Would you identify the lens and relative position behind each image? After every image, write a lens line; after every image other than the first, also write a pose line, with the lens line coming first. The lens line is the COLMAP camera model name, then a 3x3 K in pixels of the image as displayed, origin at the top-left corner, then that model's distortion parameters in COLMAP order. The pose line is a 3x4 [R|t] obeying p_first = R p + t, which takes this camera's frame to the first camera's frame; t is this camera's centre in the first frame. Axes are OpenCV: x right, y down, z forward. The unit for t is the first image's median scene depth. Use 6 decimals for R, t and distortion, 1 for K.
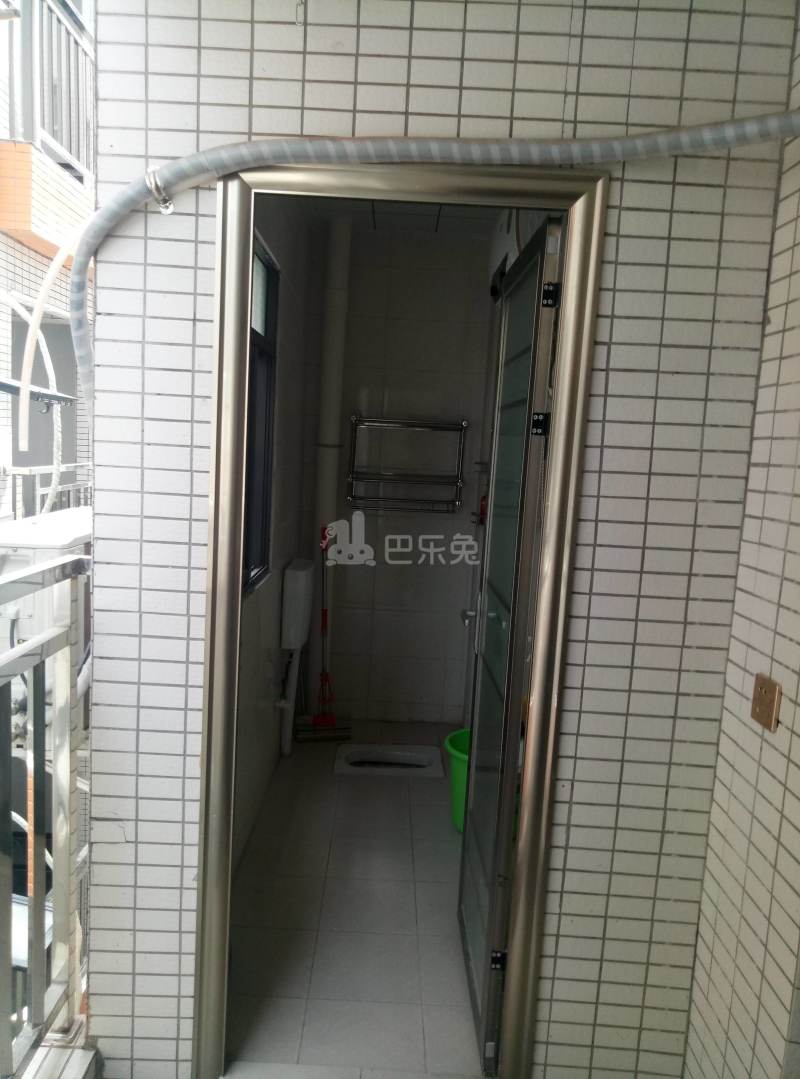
lens RADIAL K [[783.0, 0, 400.0], [0, 783.0, 539.5], [0, 0, 1]] dist [-0.006685, -0.004013]
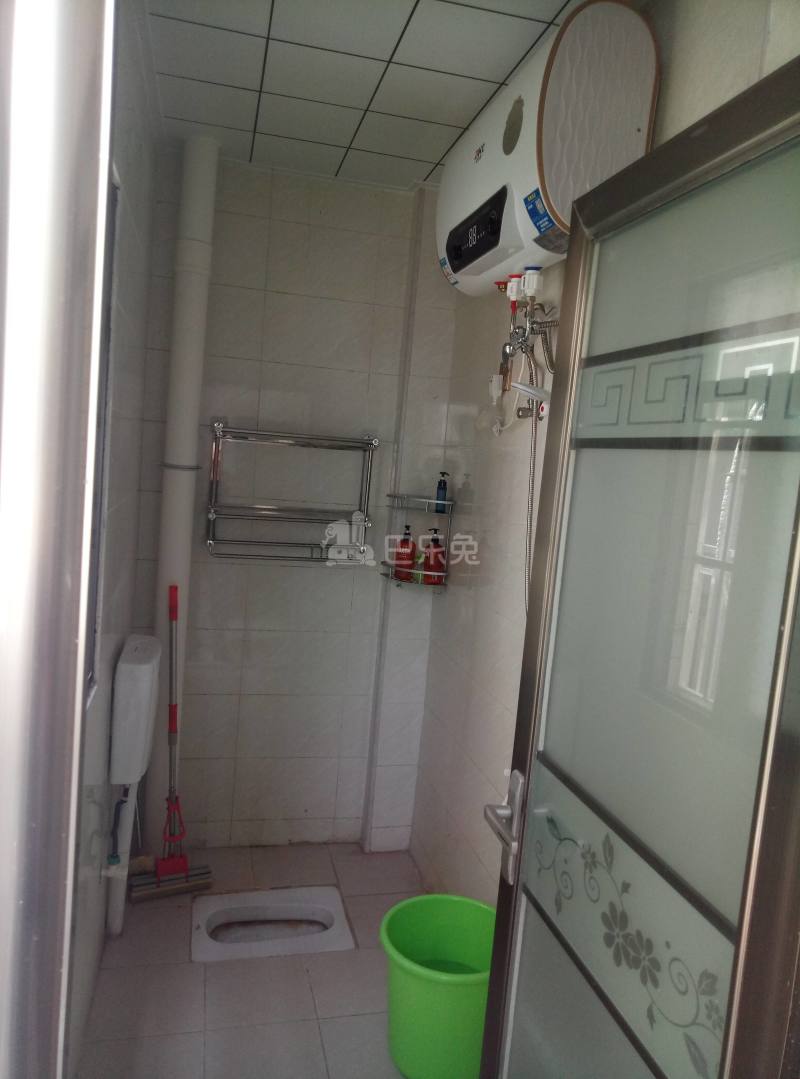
lens RADIAL K [[783.0, 0, 400.0], [0, 783.0, 539.5], [0, 0, 1]] dist [-0.006685, -0.004013]
pose [[0.974904, 0.004937, 0.222571, -0.056104], [-0.002642, 0.999940, -0.010608, -0.049625], [-0.222610, 0.009754, 0.974859, 0.283582]]
